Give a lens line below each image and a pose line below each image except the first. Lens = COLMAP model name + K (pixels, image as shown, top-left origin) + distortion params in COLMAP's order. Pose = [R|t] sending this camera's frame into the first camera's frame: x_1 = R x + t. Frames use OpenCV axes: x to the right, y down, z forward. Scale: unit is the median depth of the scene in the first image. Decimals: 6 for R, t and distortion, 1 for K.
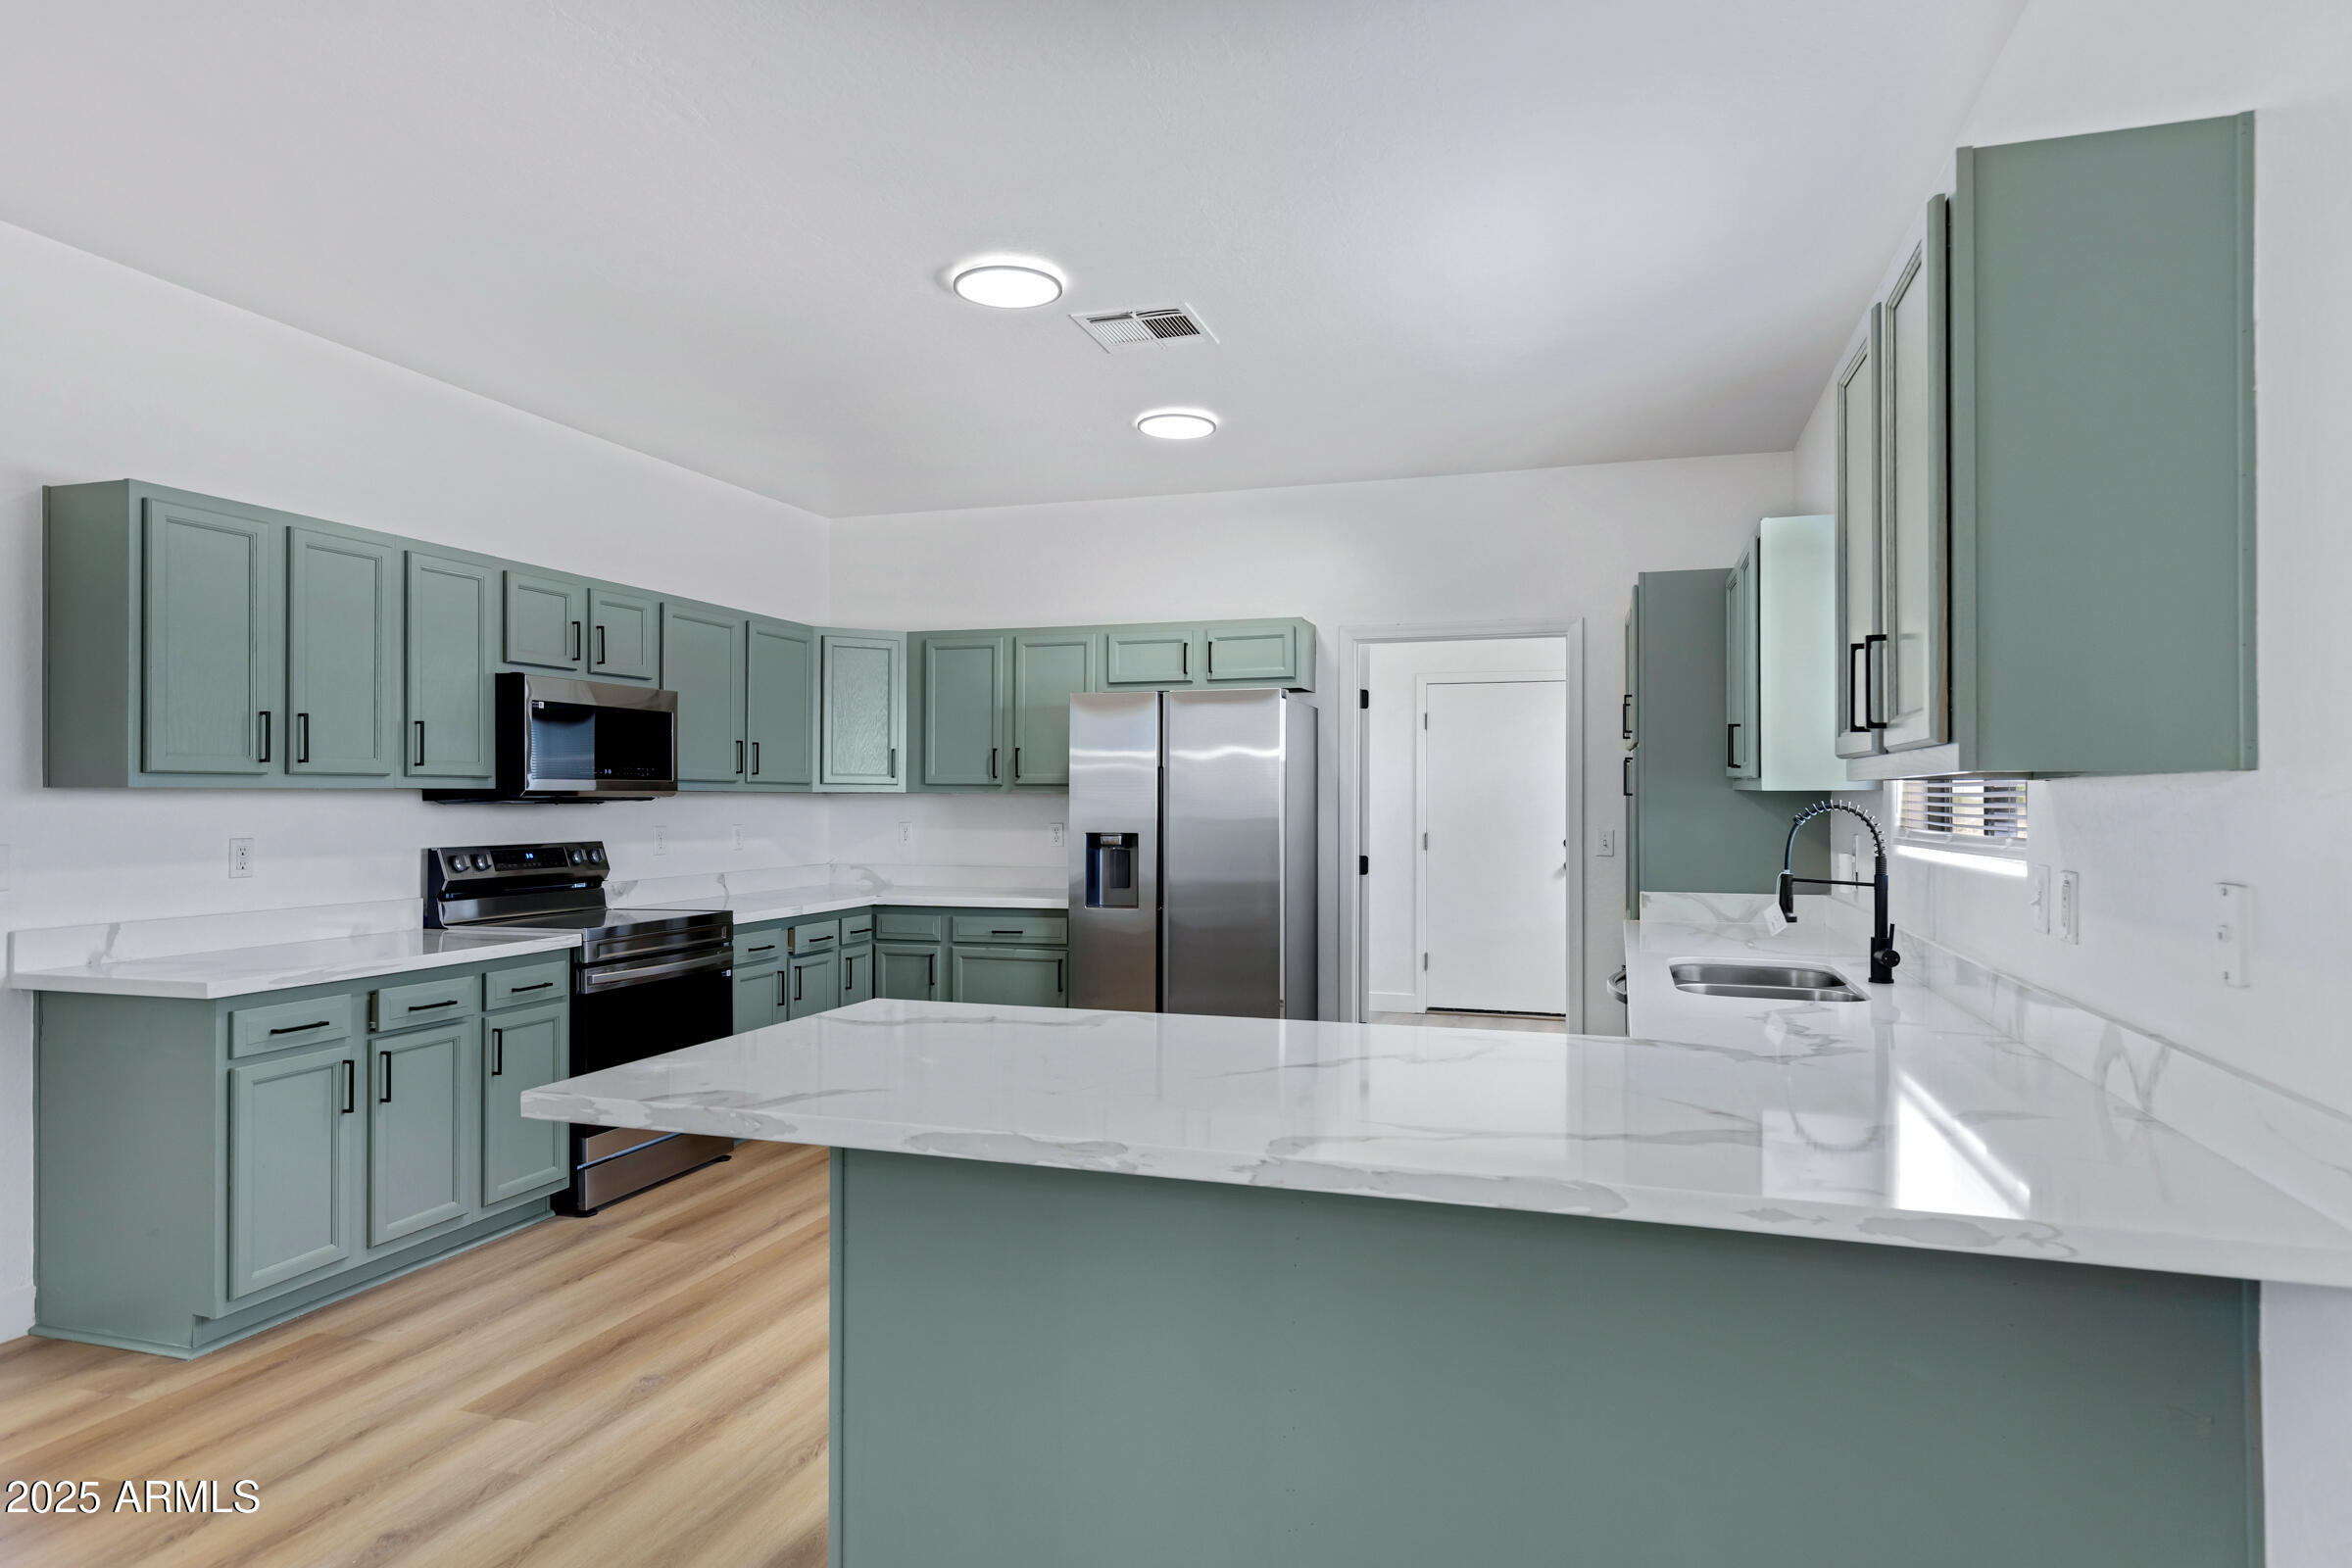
lens RADIAL K [[1340.1, 0, 1169.8], [0, 1340.1, 787.9], [0, 0, 1]] dist [0.013815, -0.001077]
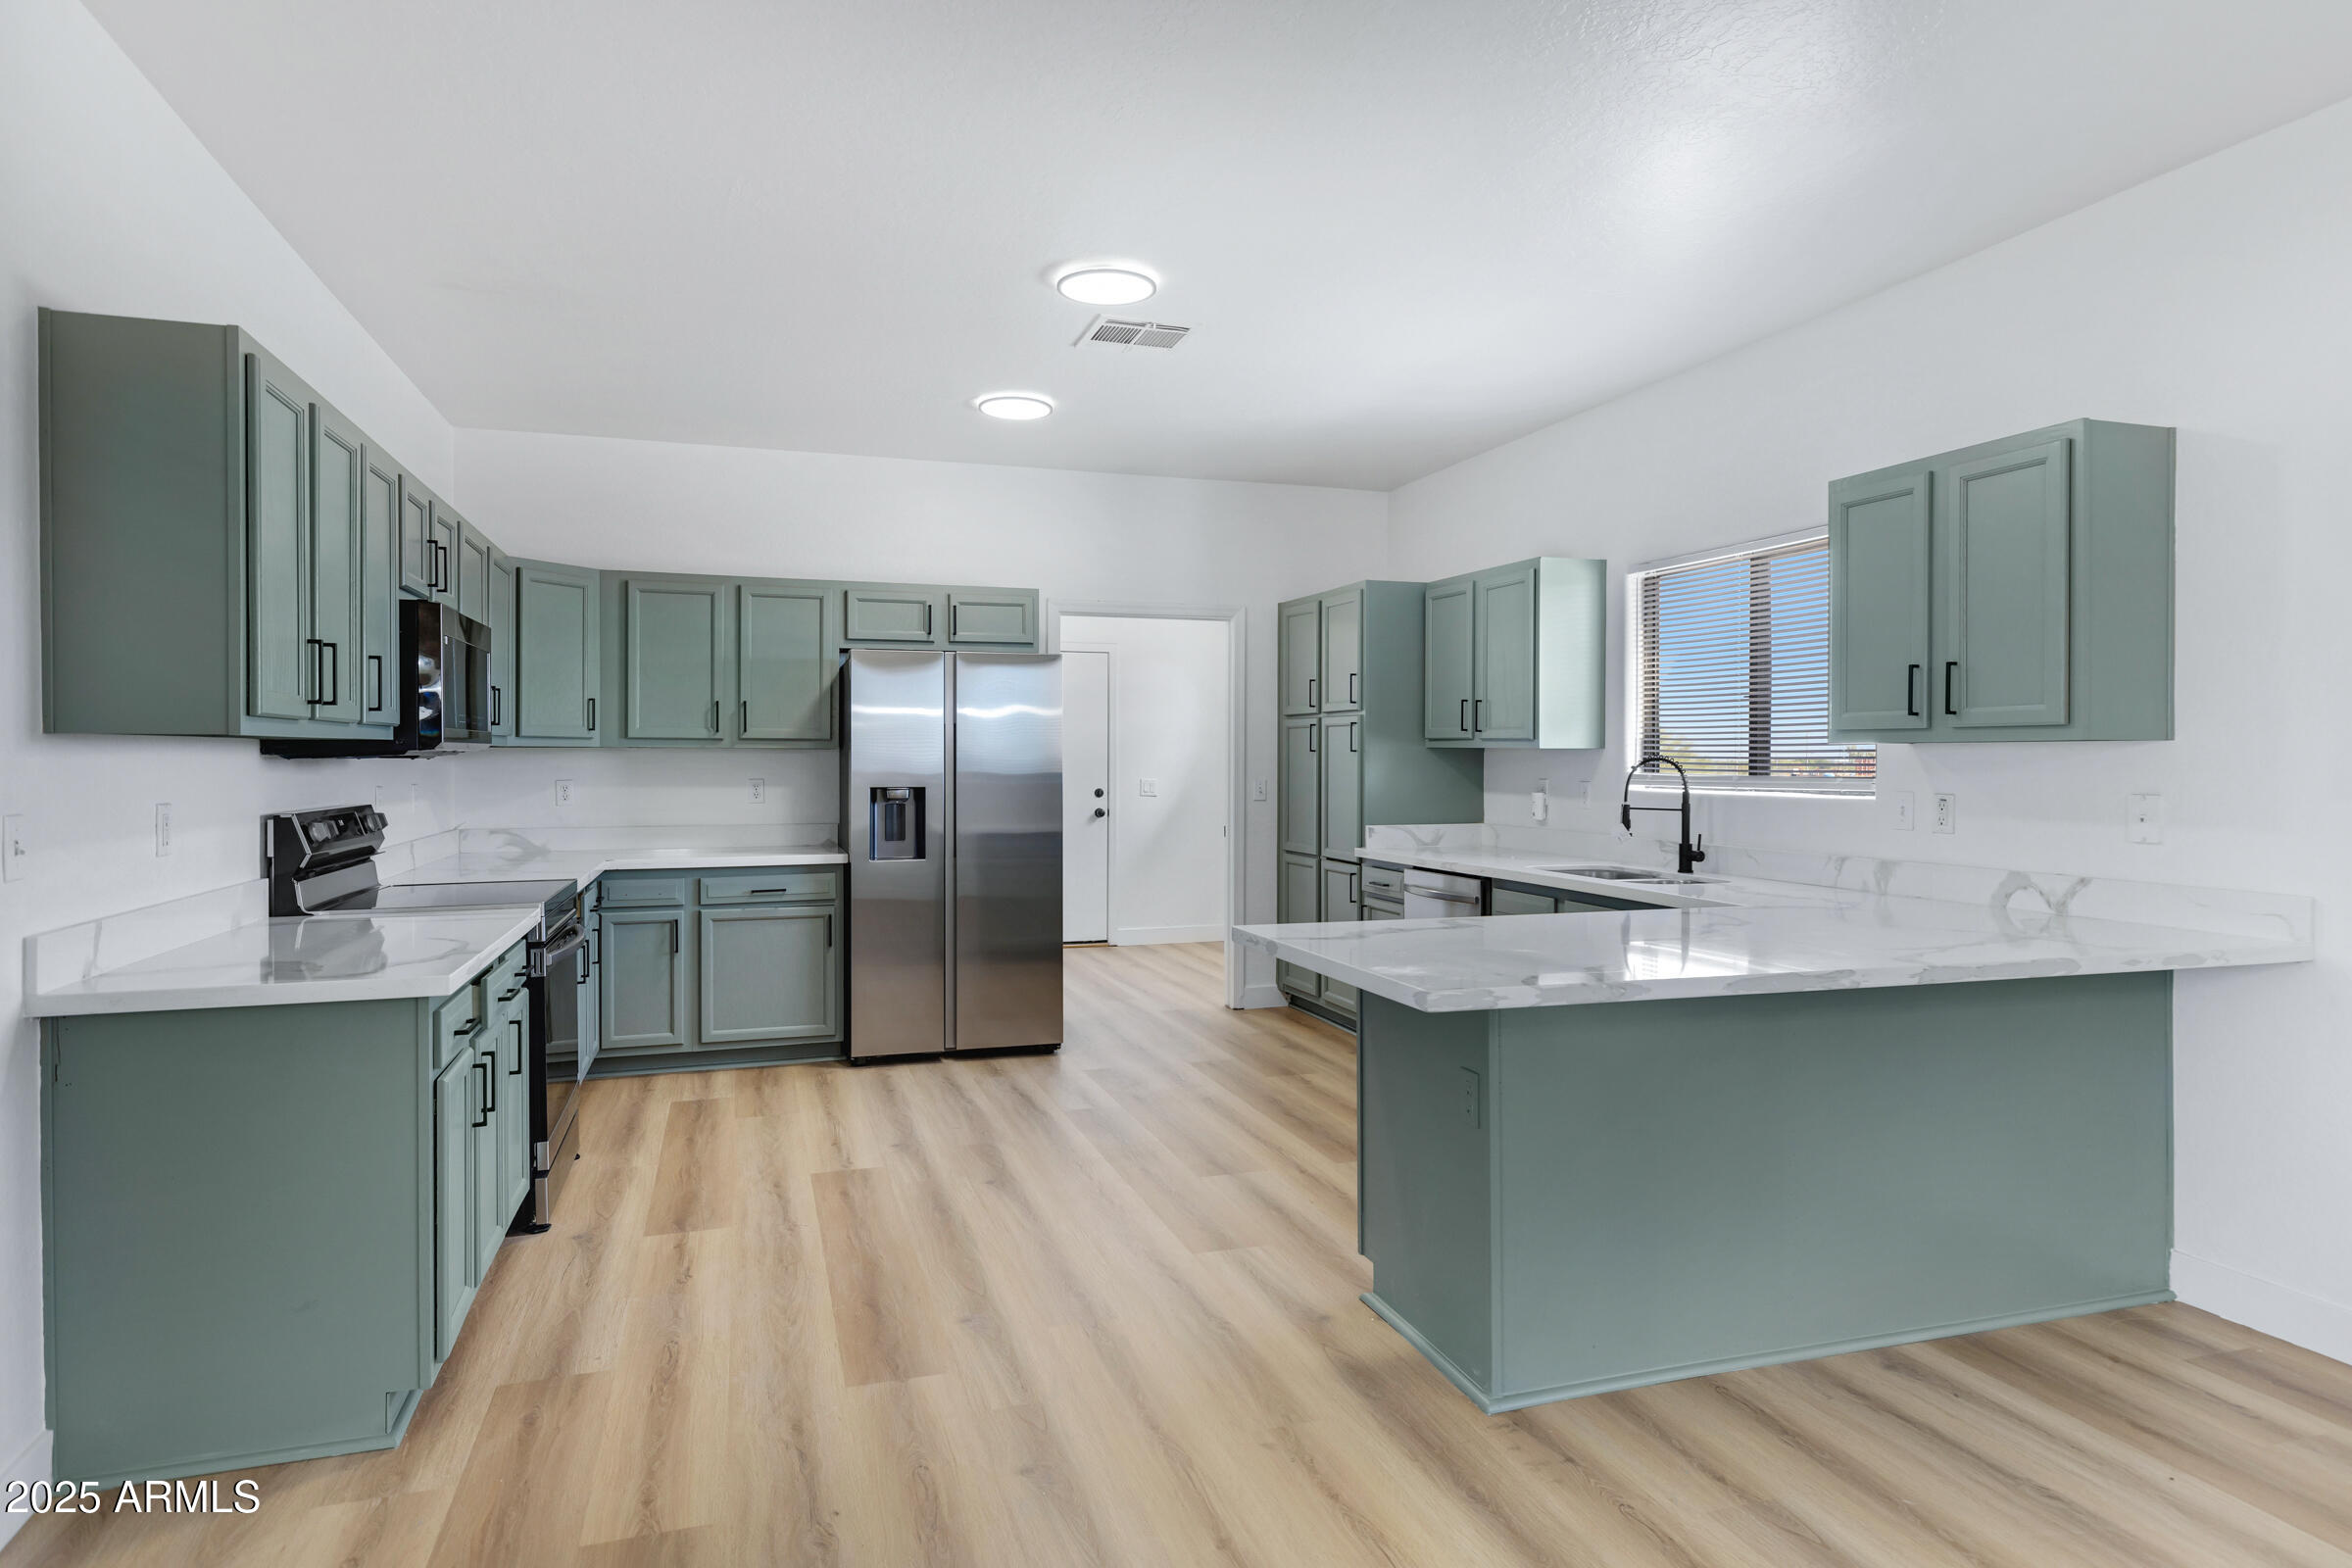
lens RADIAL K [[1340.1, 0, 1131.5], [0, 1340.1, 758.9], [0, 0, 1]] dist [0.013815, -0.001077]
pose [[0.821495, -0.000736, 0.570215, -0.517970], [-0.005246, 0.999947, 0.008848, 0.002058], [-0.570191, -0.010260, 0.821448, 0.057741]]
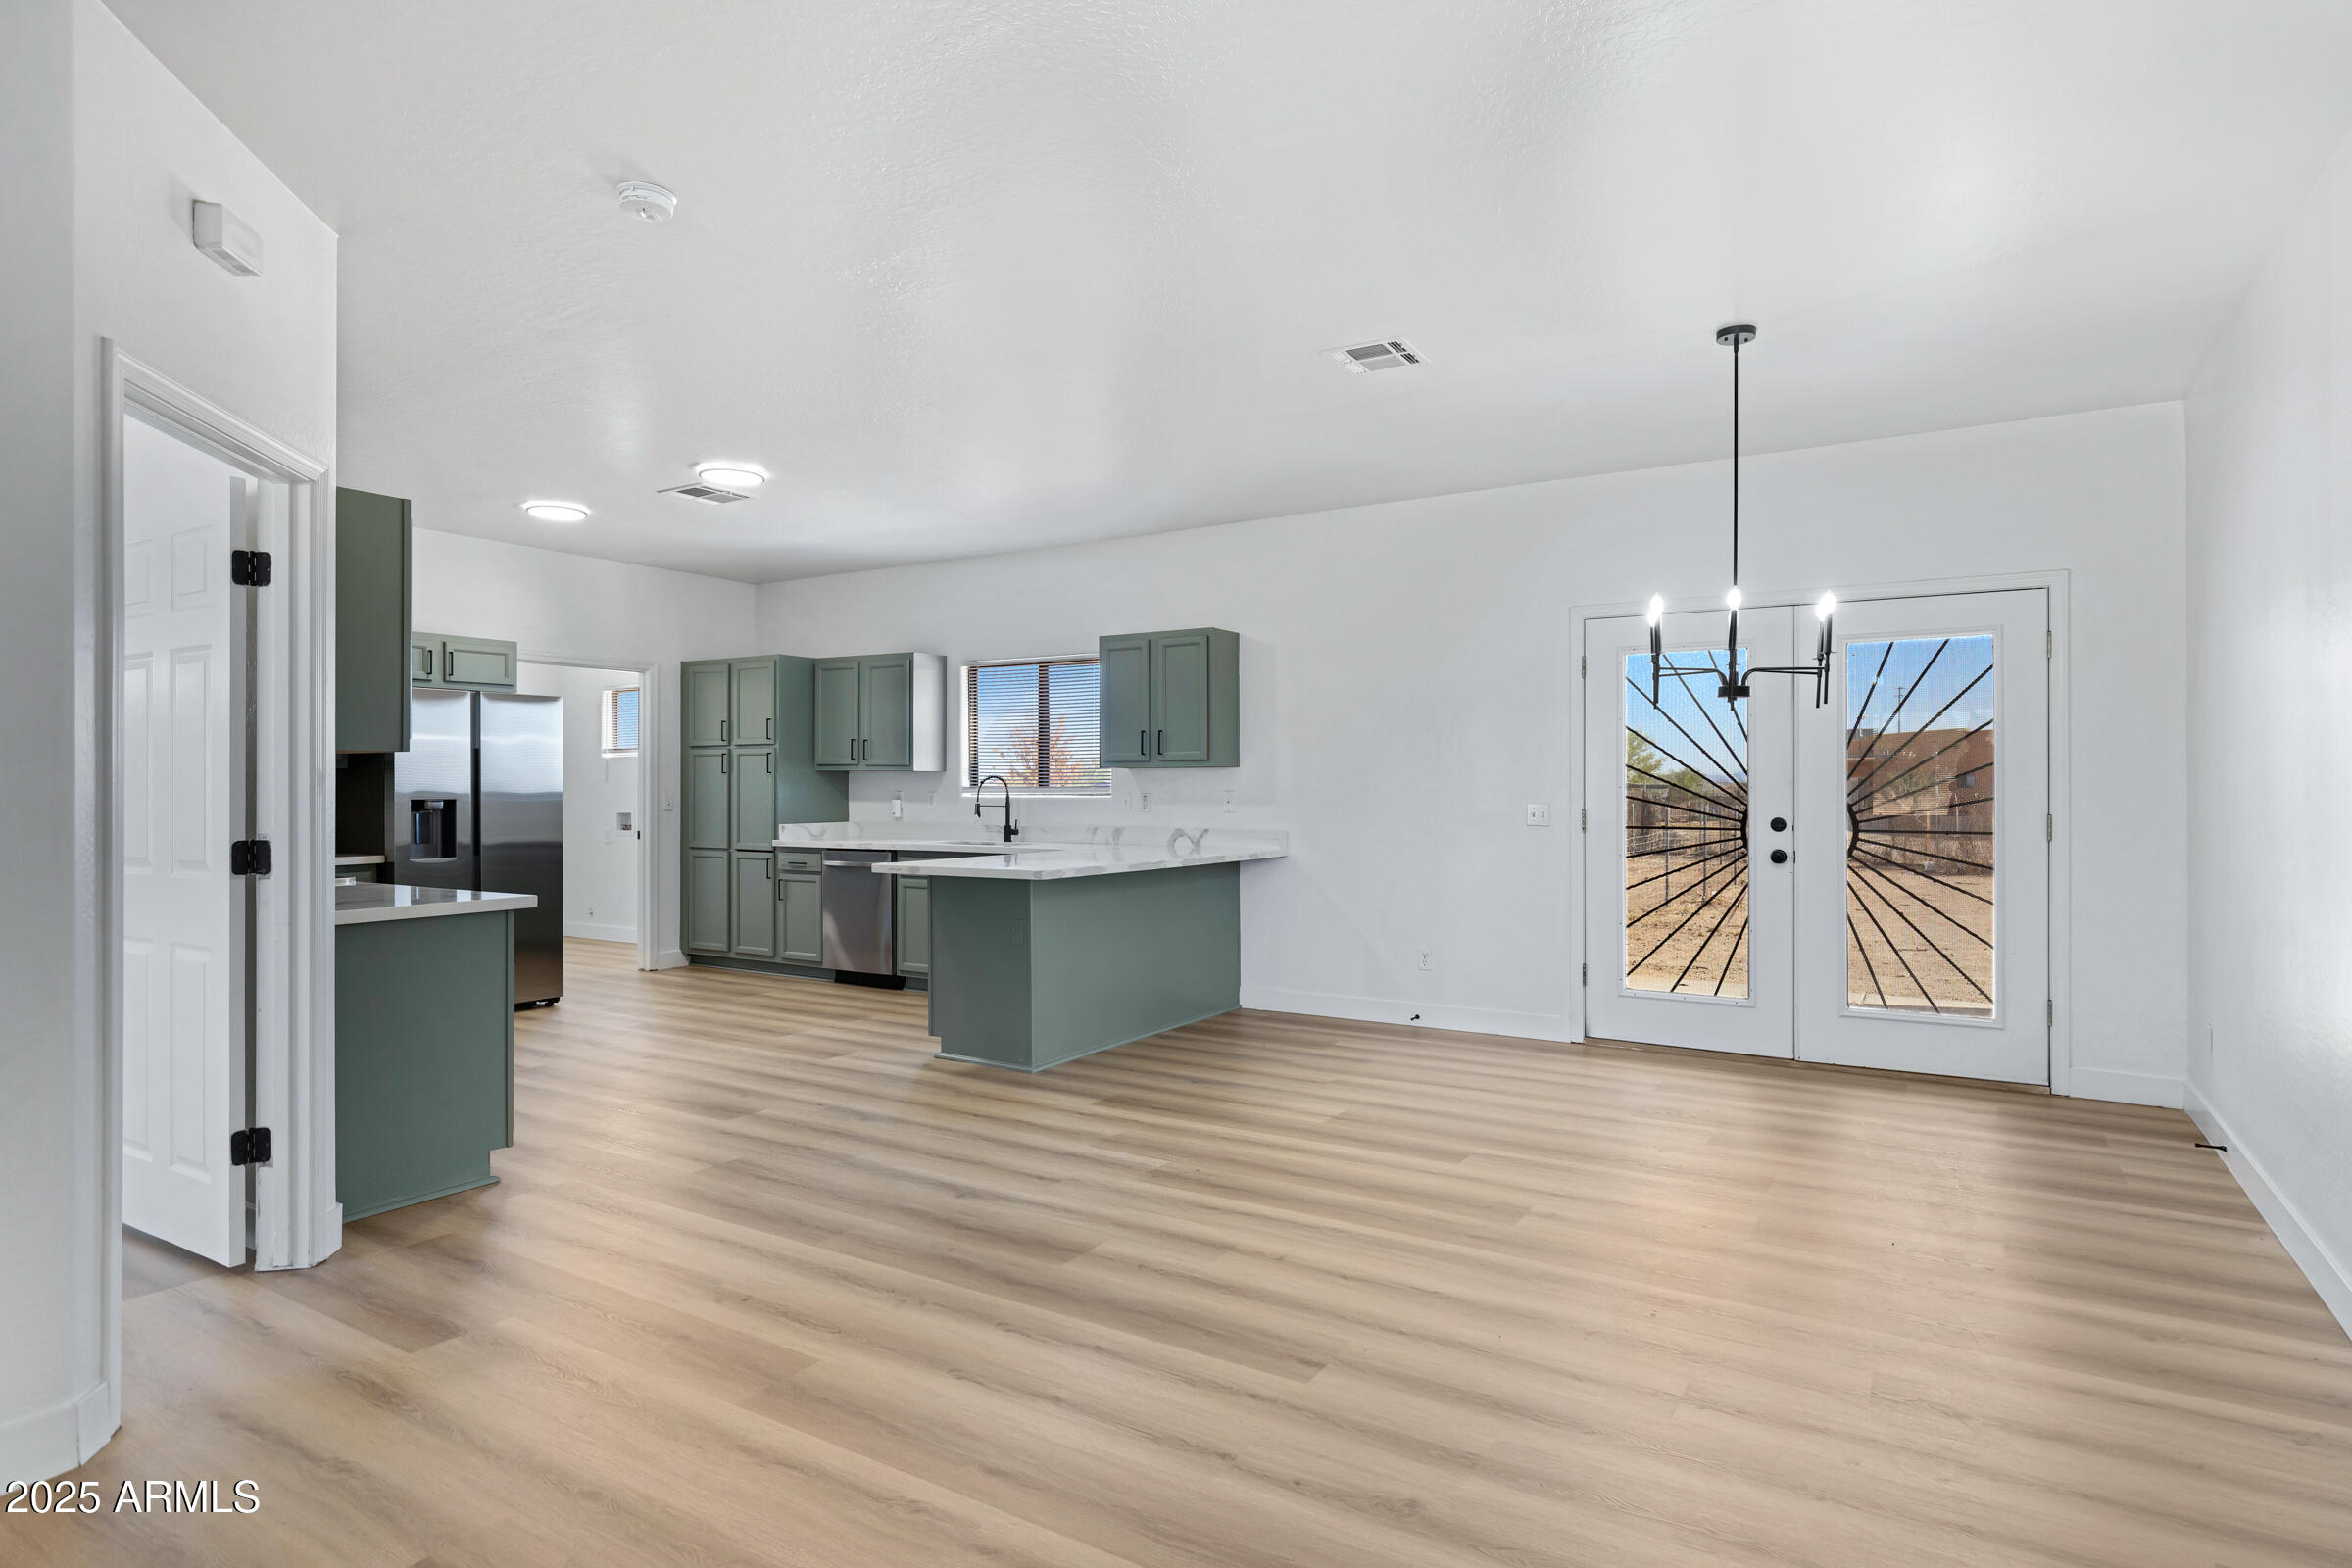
lens RADIAL K [[1256.4, 0, 1180.5], [0, 1256.4, 786.0], [0, 0, 1]] dist [0.006451, -0.000096]
pose [[0.239802, 0.000429, 0.970822, -1.101307], [-0.008038, 0.999967, 0.001543, 0.014932], [-0.970789, -0.008174, 0.239797, 0.032013]]
